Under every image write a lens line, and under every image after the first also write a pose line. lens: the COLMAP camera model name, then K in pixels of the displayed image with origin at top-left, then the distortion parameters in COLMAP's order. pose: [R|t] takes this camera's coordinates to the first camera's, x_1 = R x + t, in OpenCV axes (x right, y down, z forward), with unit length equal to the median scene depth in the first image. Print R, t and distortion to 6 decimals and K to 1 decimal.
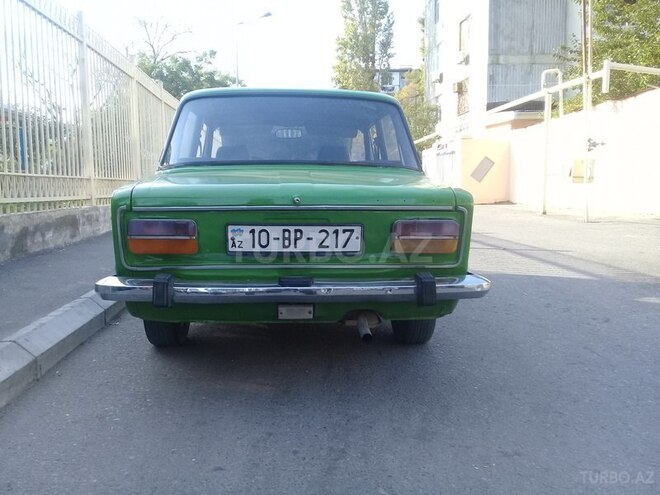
lens RADIAL K [[582.6, 0, 326.3], [0, 582.6, 250.1], [0, 0, 1]] dist [0.000165, -0.035719]
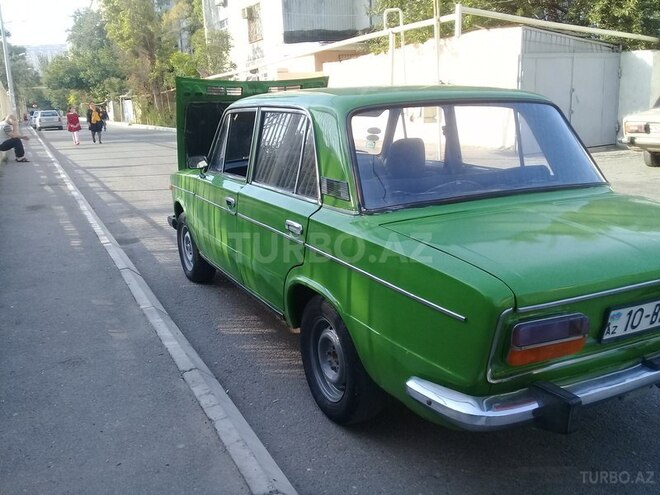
lens RADIAL K [[582.6, 0, 330.8], [0, 582.6, 243.9], [0, 0, 1]] dist [0.000165, -0.035719]
pose [[0.925057, -0.108807, 0.363910, -0.125501], [0.066856, 0.989776, 0.125989, -0.040415], [-0.373898, -0.092217, 0.922874, 0.068478]]
